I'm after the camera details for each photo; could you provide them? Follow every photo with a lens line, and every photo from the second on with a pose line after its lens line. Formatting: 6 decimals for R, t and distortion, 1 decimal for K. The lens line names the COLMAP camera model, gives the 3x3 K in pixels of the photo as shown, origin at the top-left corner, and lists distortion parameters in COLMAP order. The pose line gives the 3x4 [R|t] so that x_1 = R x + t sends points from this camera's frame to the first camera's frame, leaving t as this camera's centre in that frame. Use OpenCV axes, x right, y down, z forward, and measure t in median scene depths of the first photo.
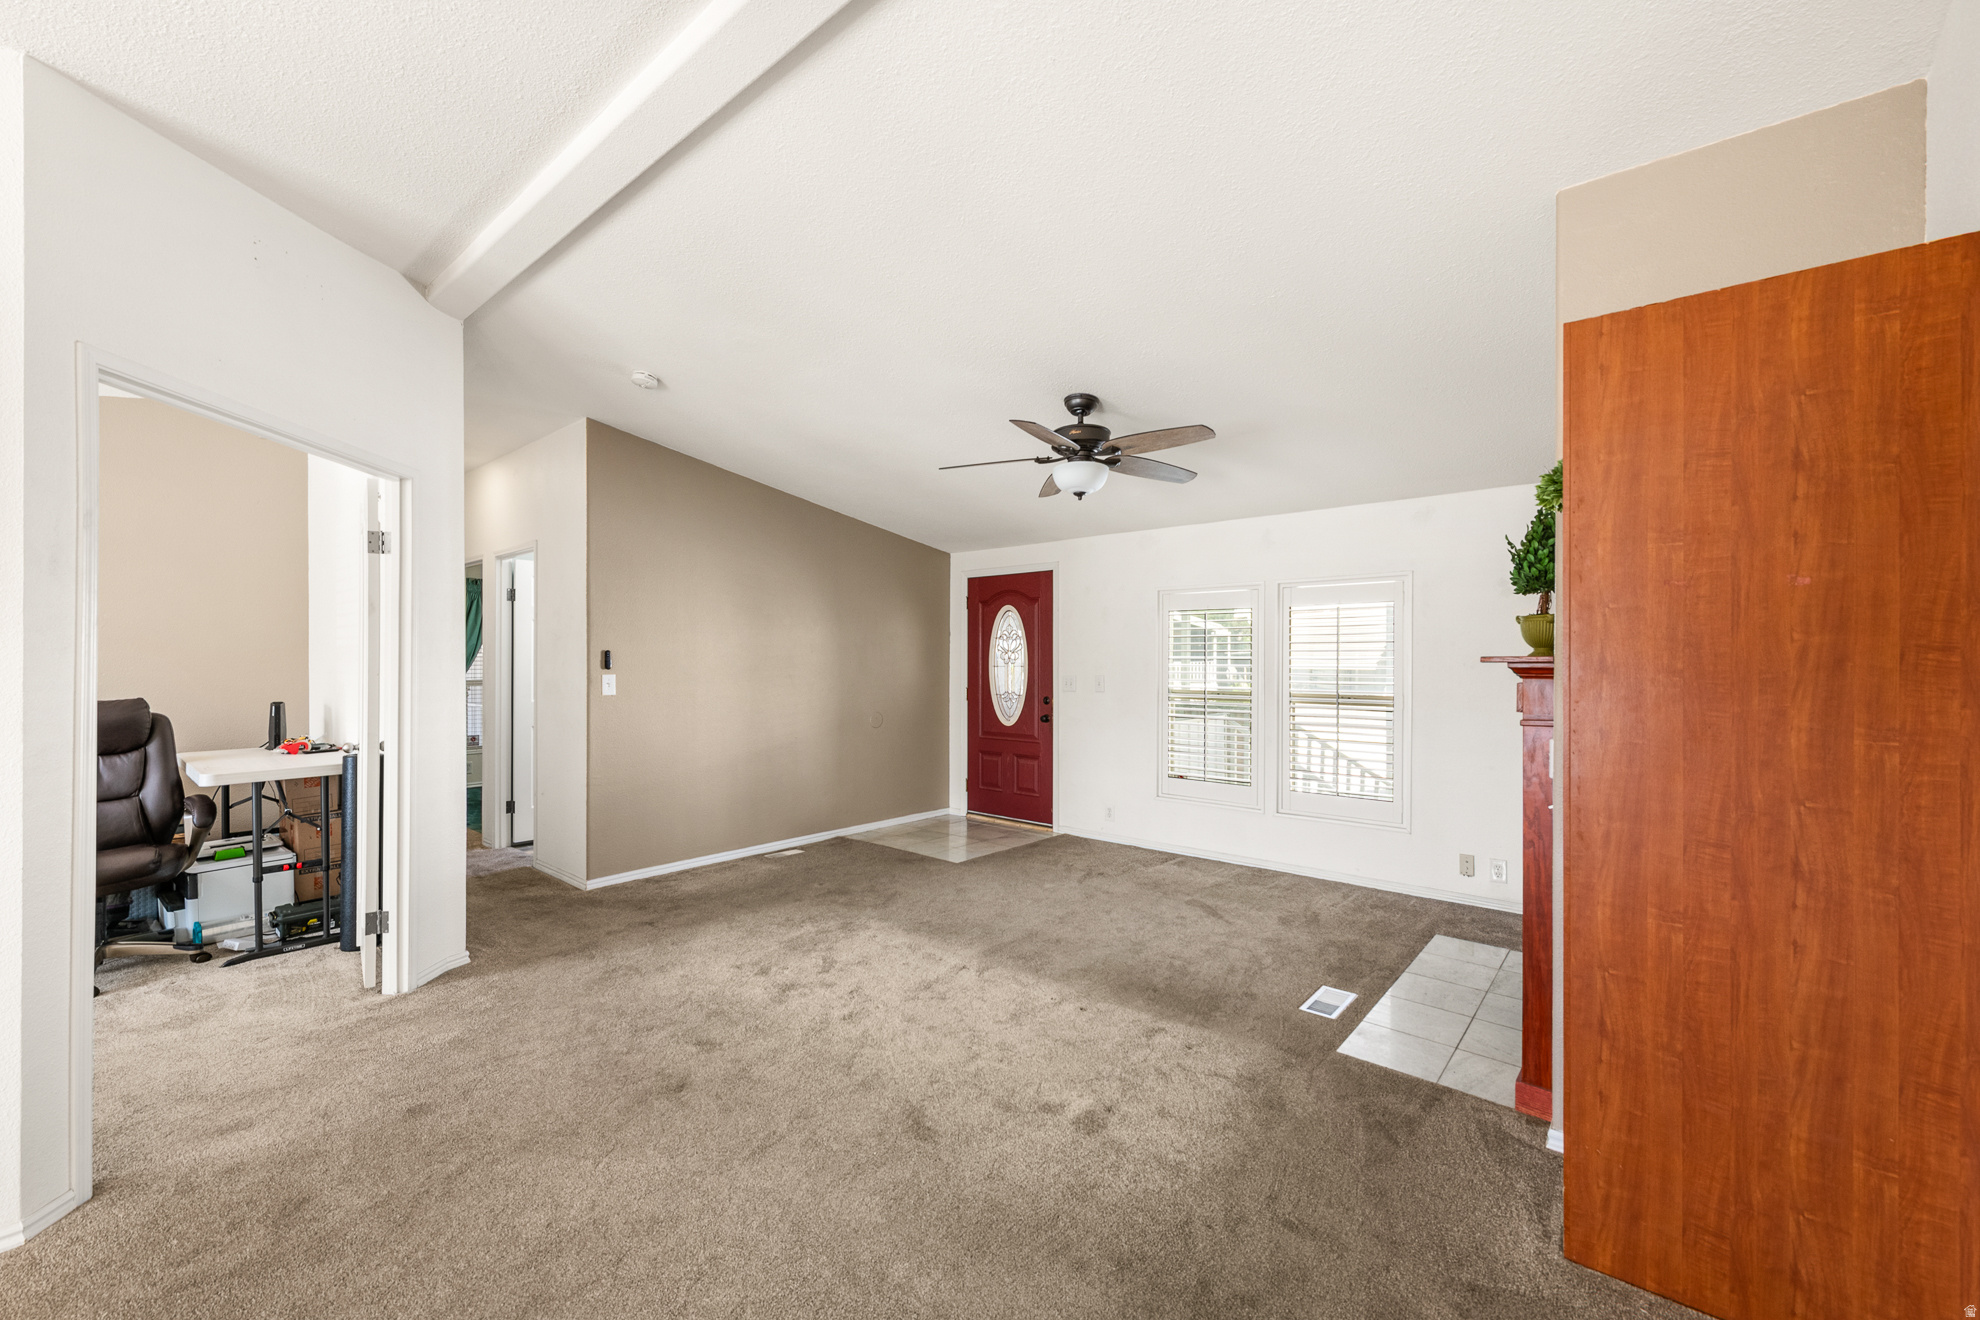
lens RADIAL K [[788.0, 0, 998.1], [0, 788.0, 658.4], [0, 0, 1]] dist [-0.000476, -0.000234]
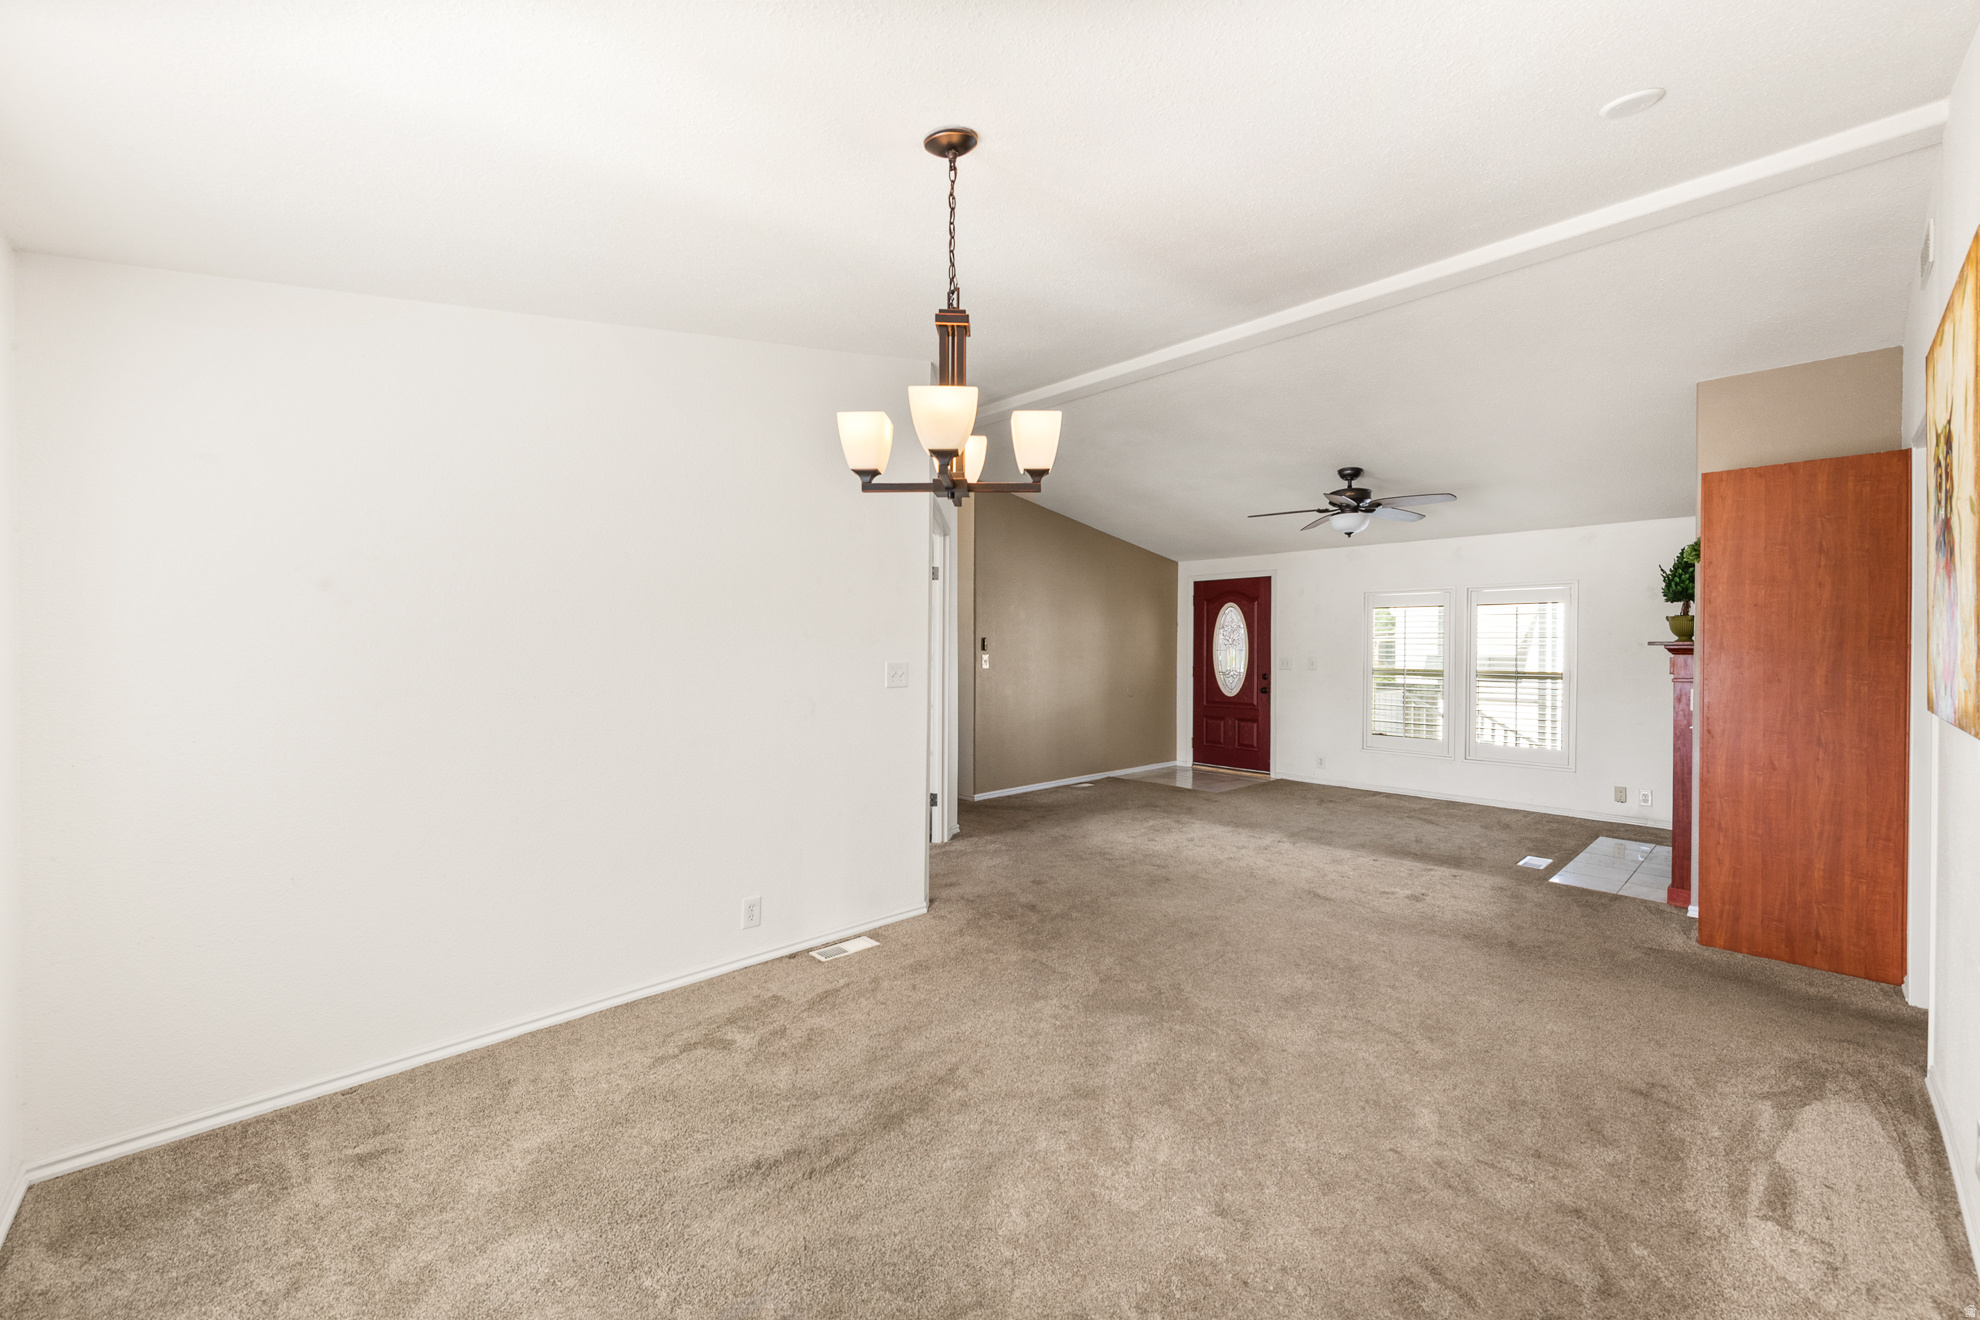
lens RADIAL K [[790.1, 0, 992.1], [0, 790.1, 649.0], [0, 0, 1]] dist [-0.002946, -0.000908]
pose [[0.994454, 0.002752, -0.105135, -0.627605], [-0.002292, 0.999987, 0.004497, 0.008933], [0.105146, -0.004231, 0.994448, -0.859481]]
